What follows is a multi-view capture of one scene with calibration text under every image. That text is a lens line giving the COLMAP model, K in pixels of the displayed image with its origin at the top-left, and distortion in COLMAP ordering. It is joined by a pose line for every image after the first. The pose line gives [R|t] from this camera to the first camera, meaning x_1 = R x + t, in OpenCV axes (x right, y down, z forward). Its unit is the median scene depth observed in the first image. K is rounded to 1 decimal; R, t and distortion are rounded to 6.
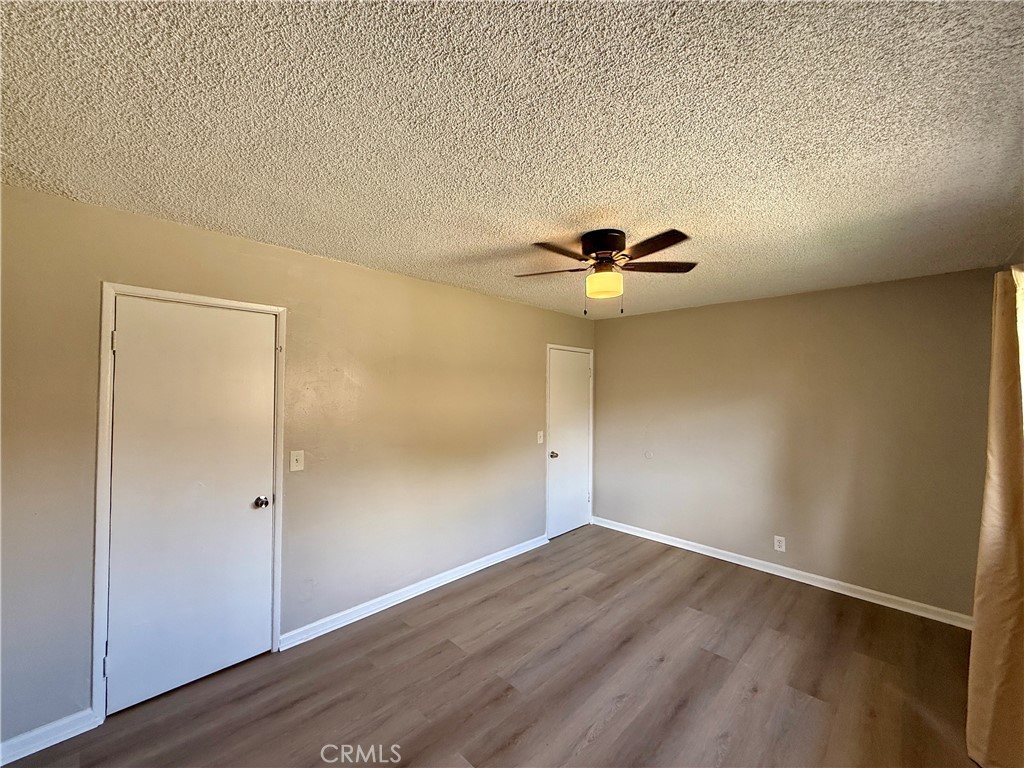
lens RADIAL K [[407.5, 0, 511.9], [0, 407.5, 385.8], [0, 0, 1]] dist [-0.000408, 0.000046]
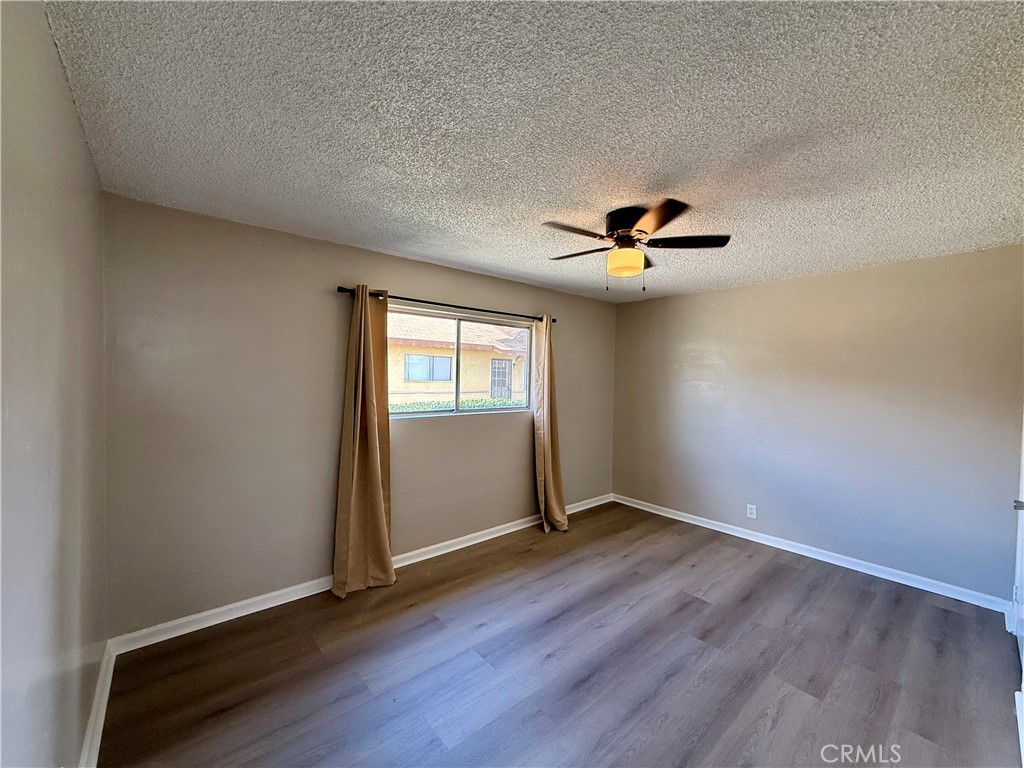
lens RADIAL K [[407.5, 0, 511.8], [0, 407.5, 381.8], [0, 0, 1]] dist [-0.000408, 0.000046]
pose [[-0.996714, -0.026324, 0.076610, 0.376076], [-0.025809, 0.999637, 0.007707, 0.045161], [-0.076785, 0.005705, -0.997031, 1.819344]]
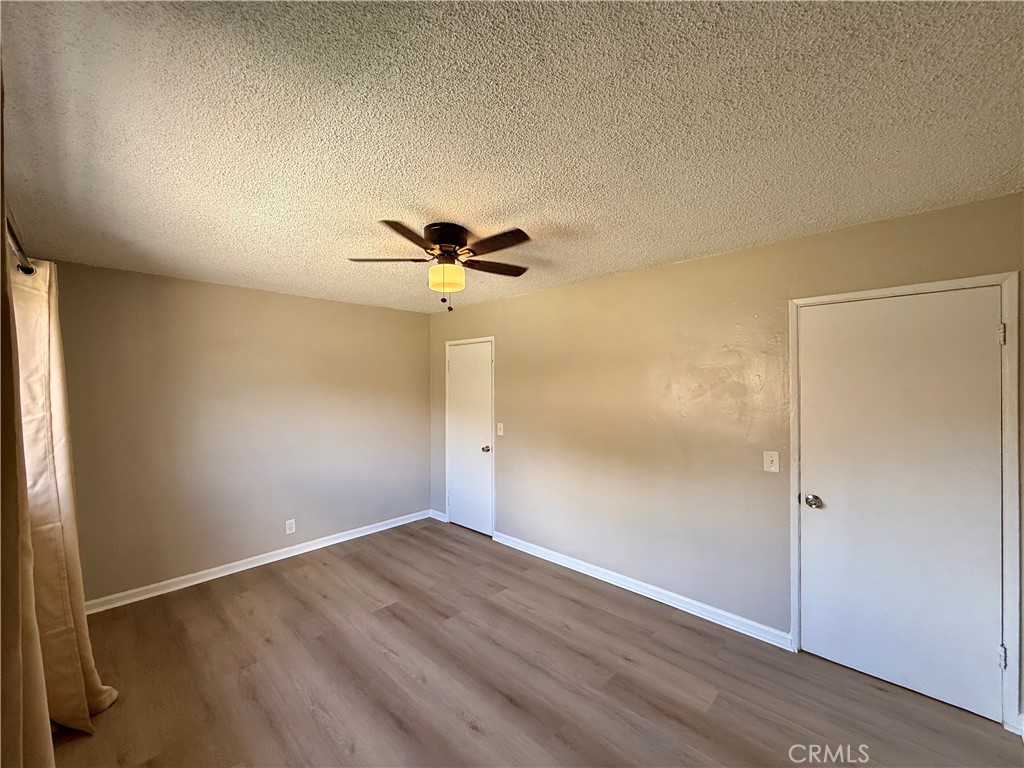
lens RADIAL K [[407.5, 0, 504.6], [0, 407.5, 388.6], [0, 0, 1]] dist [-0.000408, 0.000046]
pose [[0.012633, -0.000567, -0.999920, 1.085993], [0.013077, 0.999914, -0.000402, 0.024579], [0.999835, -0.013071, 0.012640, 0.999635]]
